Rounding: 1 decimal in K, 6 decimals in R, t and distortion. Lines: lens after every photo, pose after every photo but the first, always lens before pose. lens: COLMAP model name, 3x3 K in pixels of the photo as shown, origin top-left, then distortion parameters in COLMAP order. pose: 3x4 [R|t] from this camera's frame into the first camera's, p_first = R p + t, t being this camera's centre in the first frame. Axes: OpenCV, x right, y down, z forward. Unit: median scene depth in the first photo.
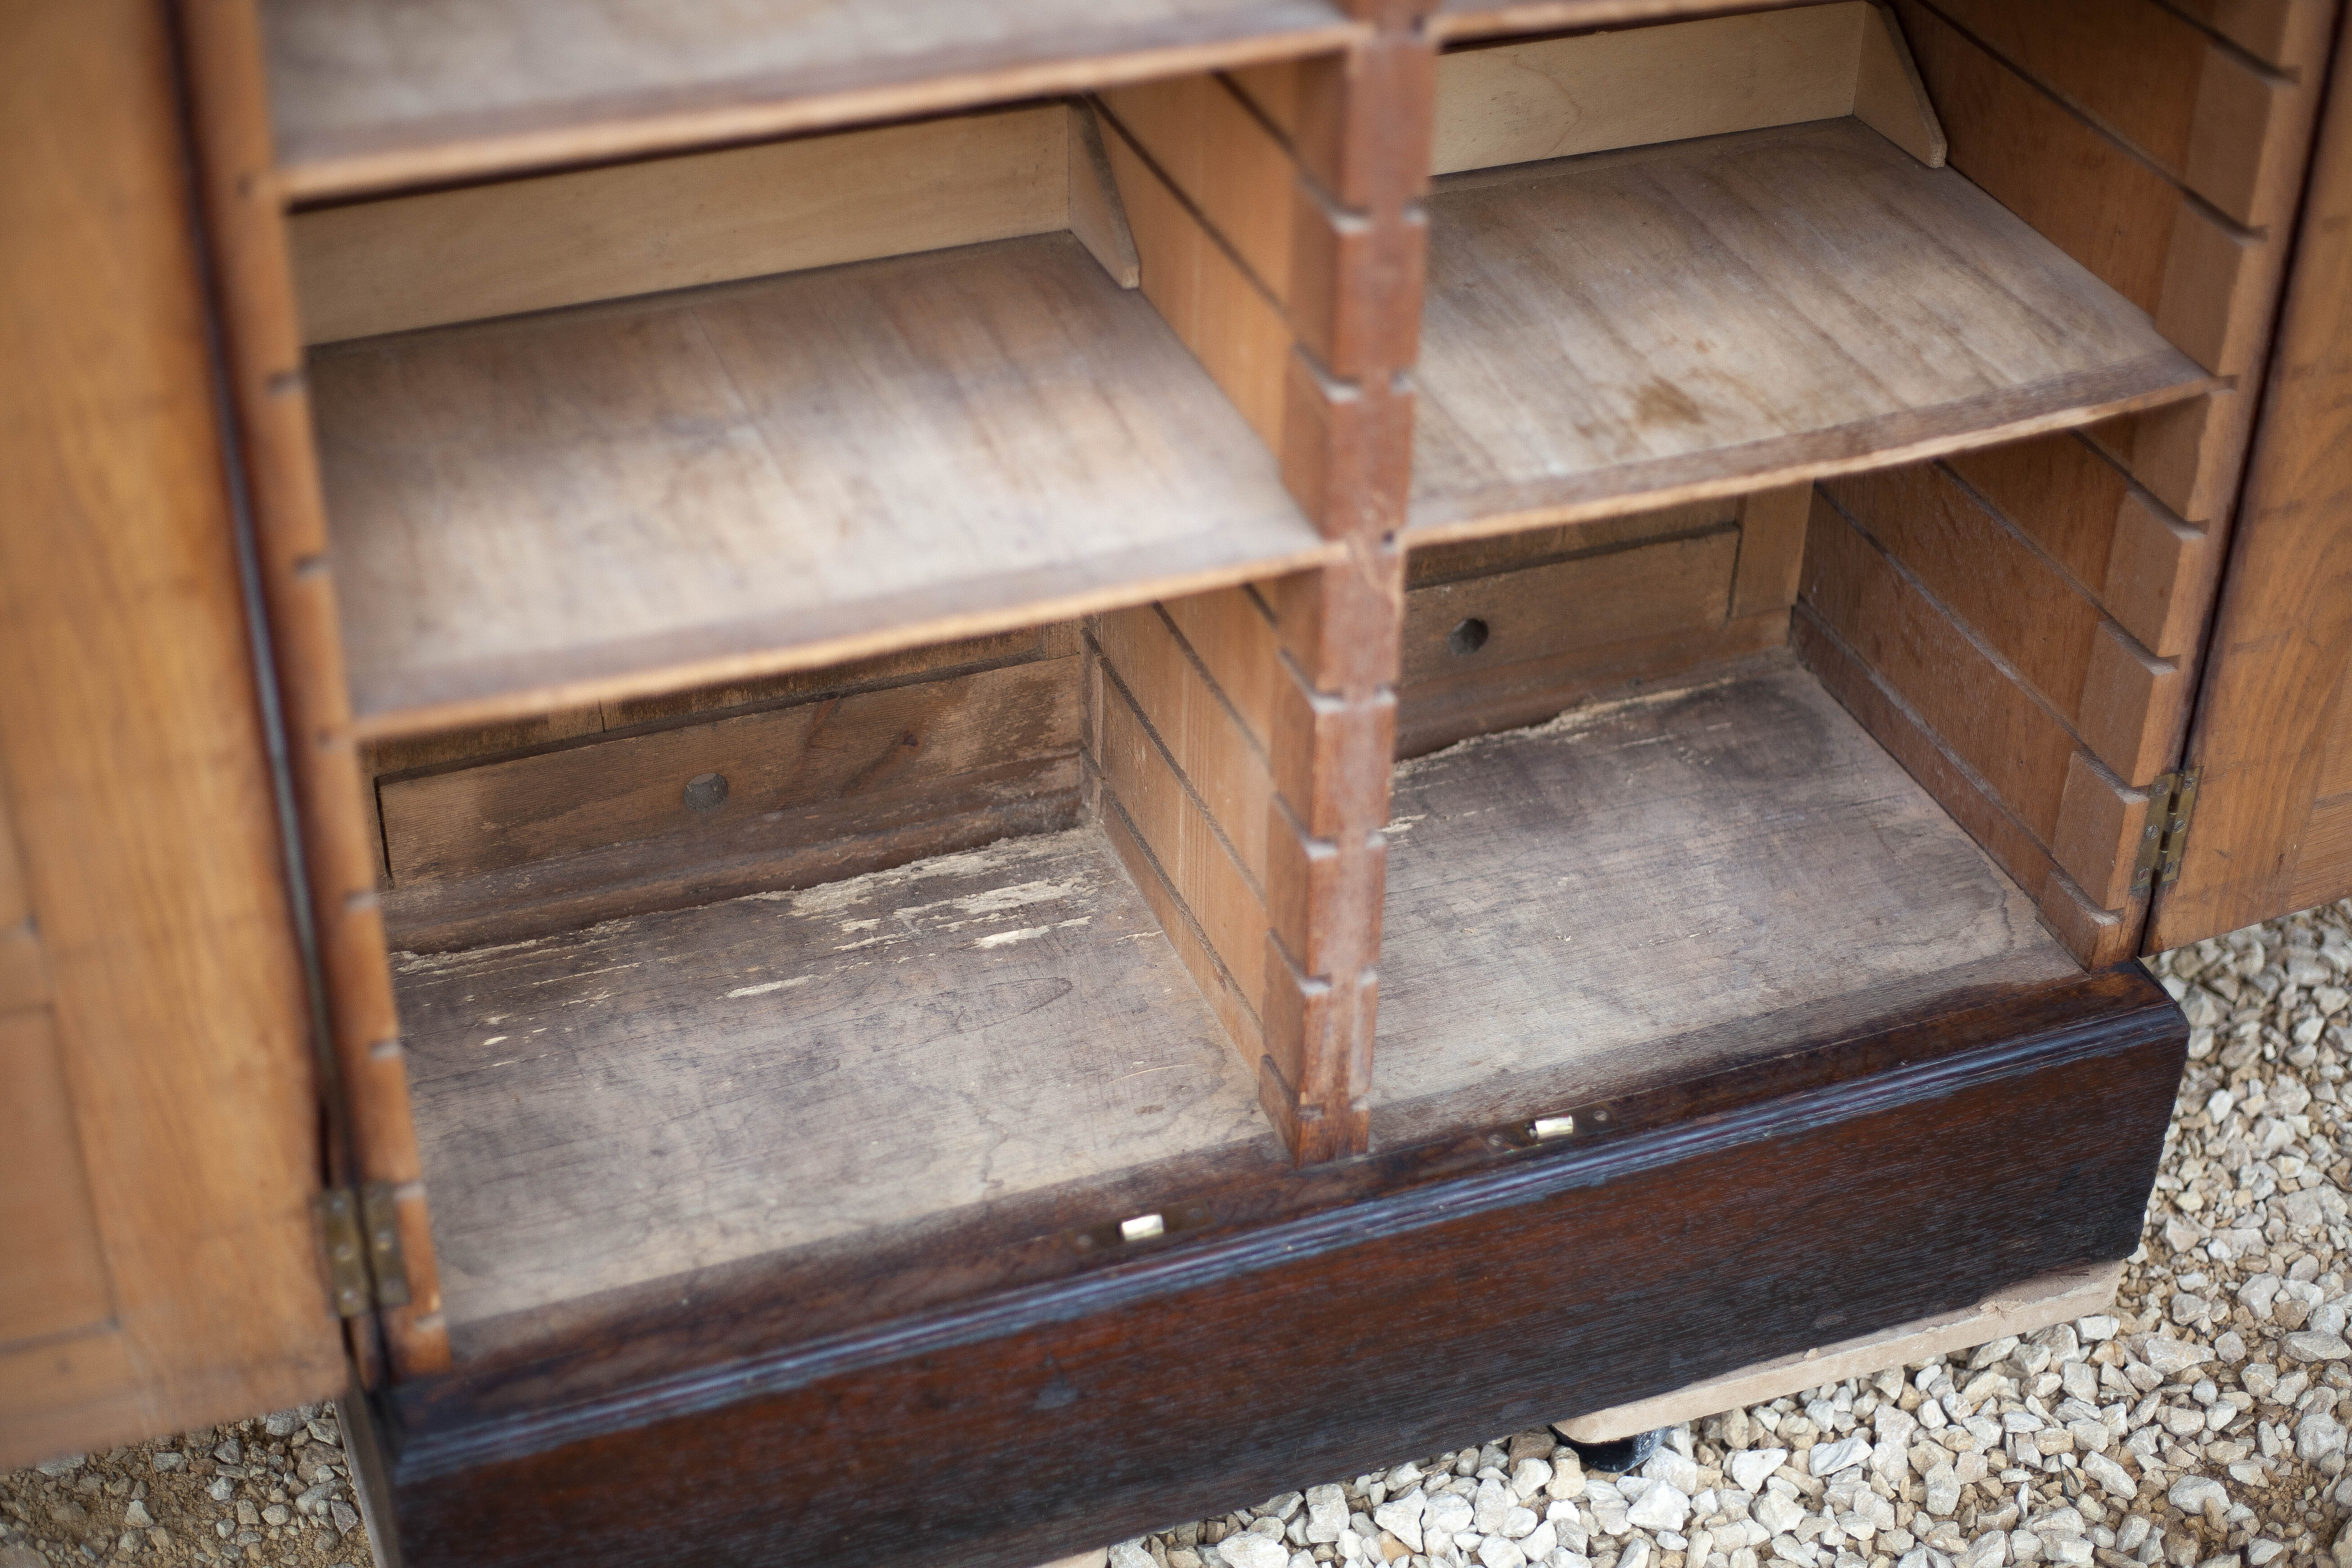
lens RADIAL K [[3476.7, 0, 1176.0], [0, 3476.7, 784.0], [0, 0, 1]] dist [-0.114351, -0.051246]
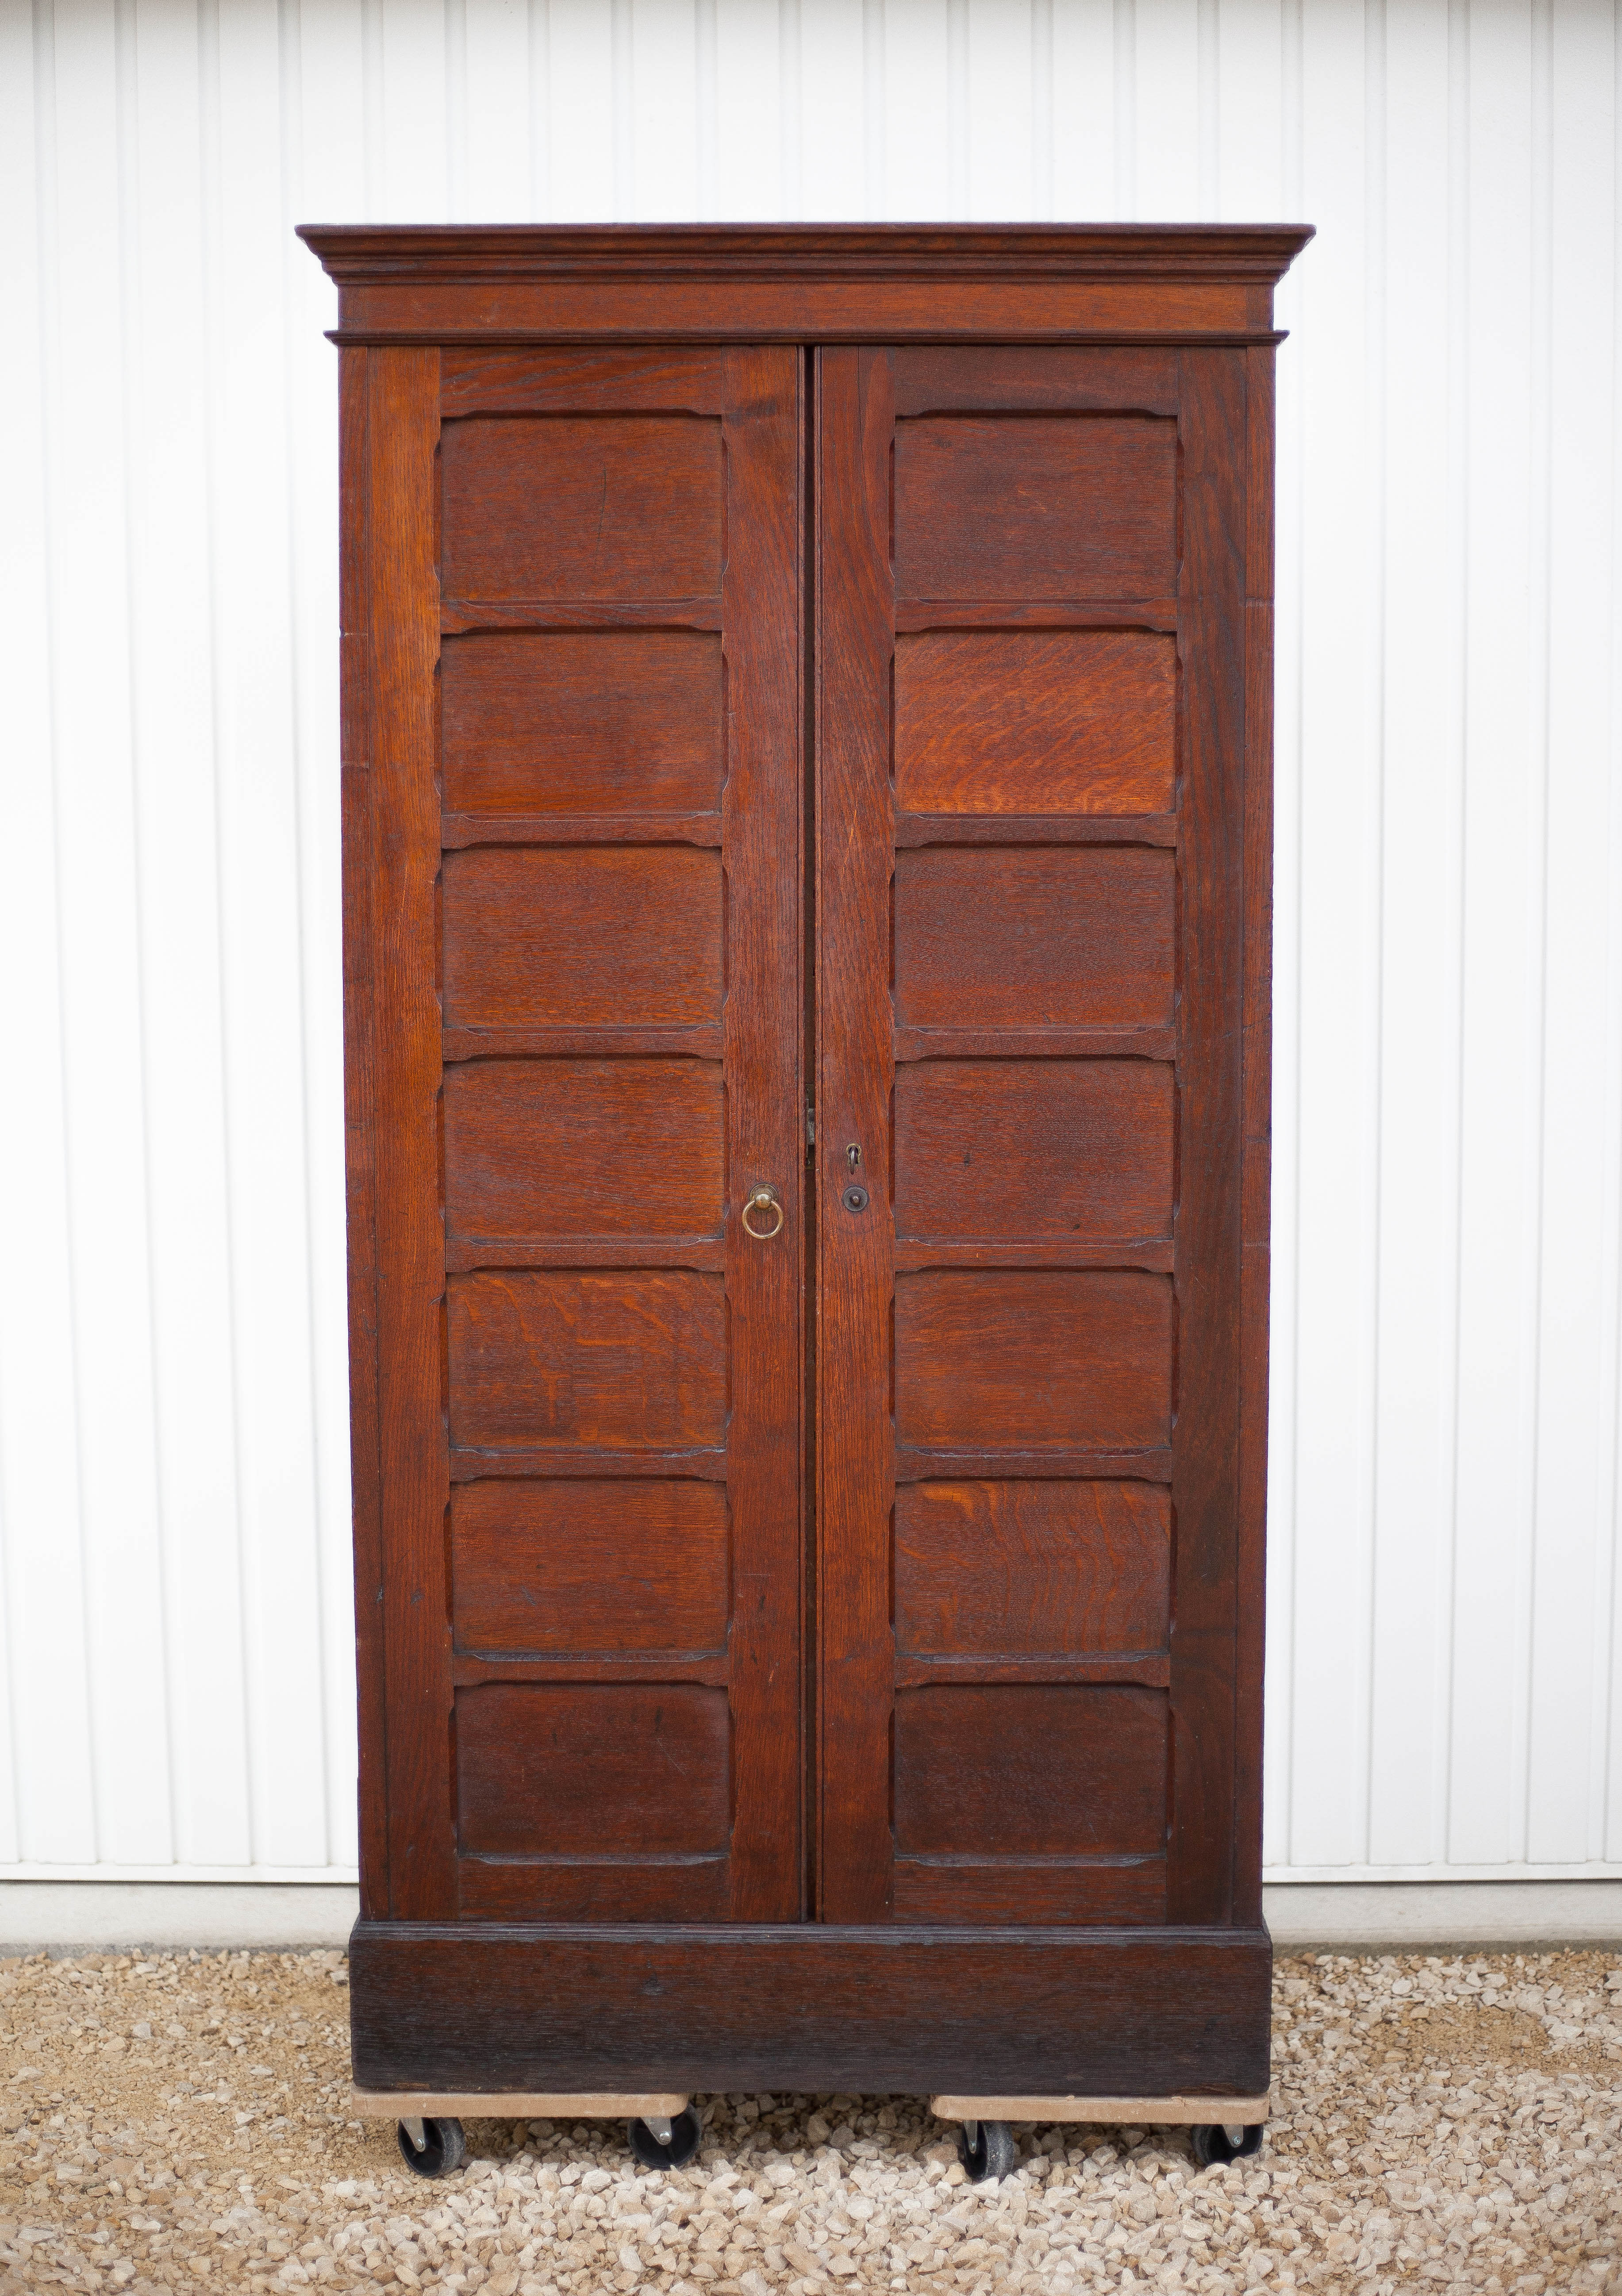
lens RADIAL K [[3686.5, 0, 809.2], [0, 3686.5, 1112.4], [0, 0, 1]] dist [-0.106639, -0.143826]
pose [[0.927322, 0.007696, -0.374185, 0.857211], [-0.200043, 0.855184, -0.478167, 0.739692], [0.316317, 0.518268, 0.794571, -1.008363]]
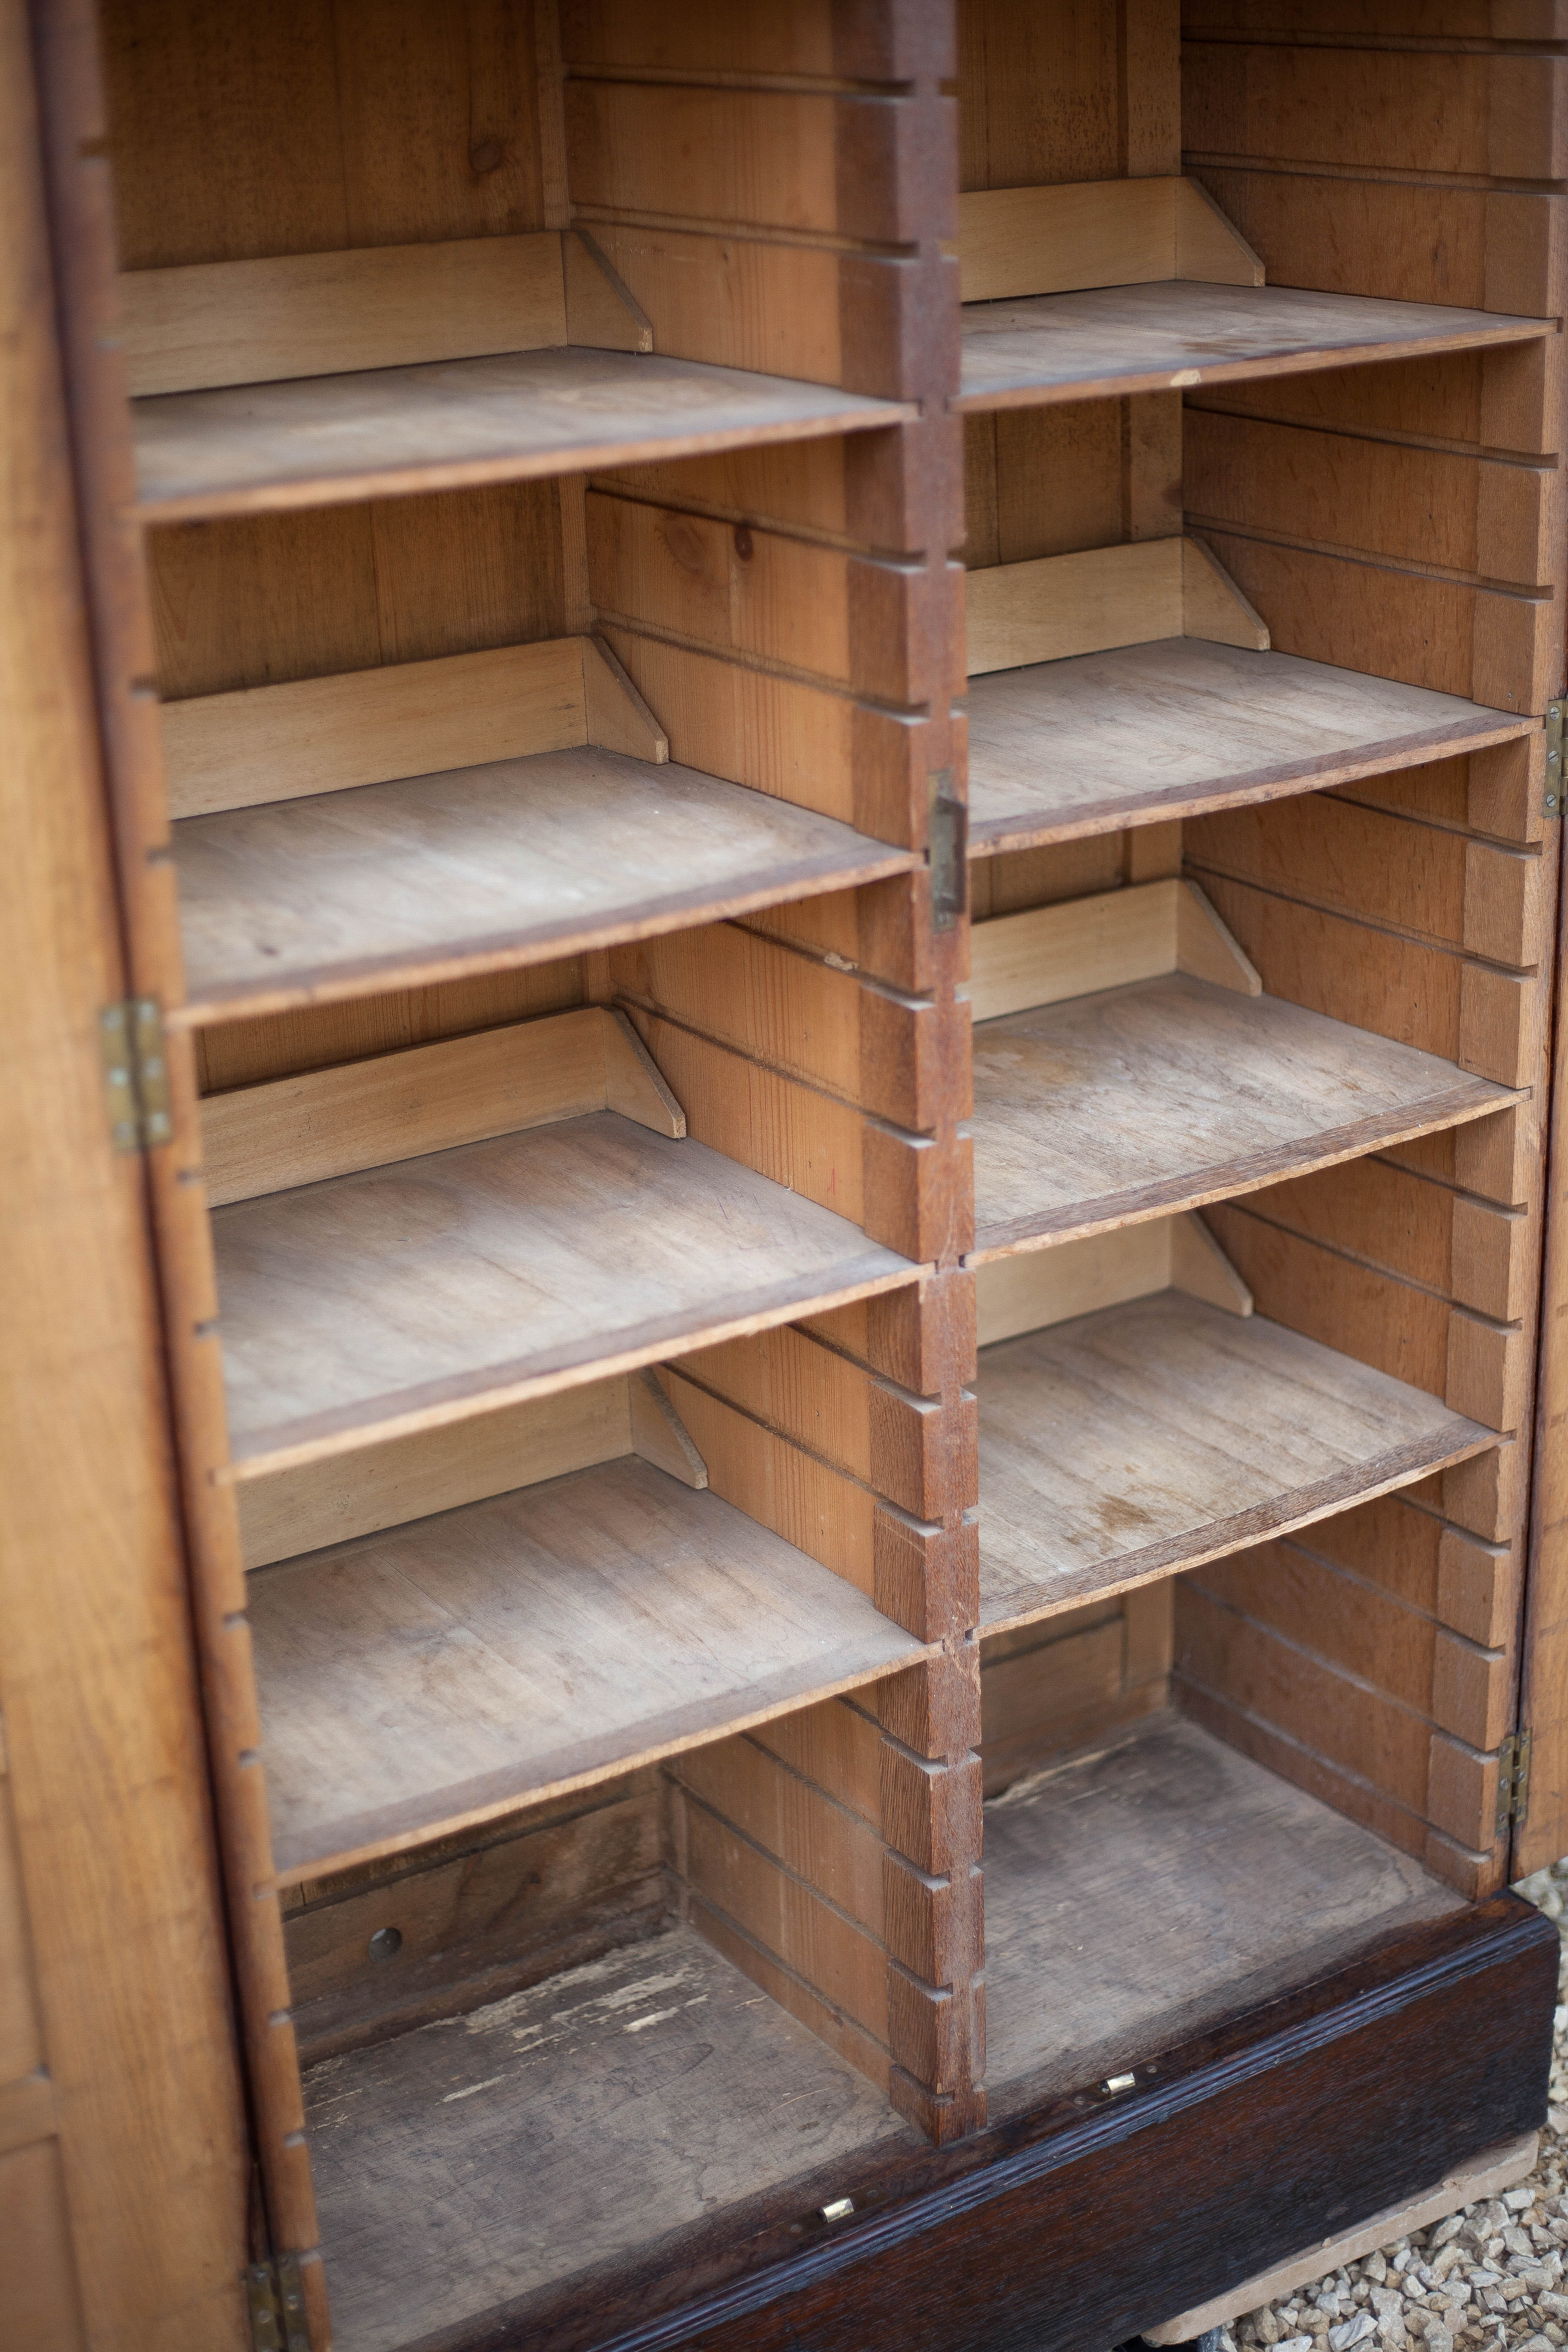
lens RADIAL K [[3476.7, 0, 784.0], [0, 3476.7, 1176.0], [0, 0, 1]] dist [-0.114351, -0.051246]
pose [[0.974341, -0.124887, 0.187252, -0.205484], [0.166514, 0.959704, -0.226365, 0.044093], [-0.151437, 0.251736, 0.955874, -0.277437]]
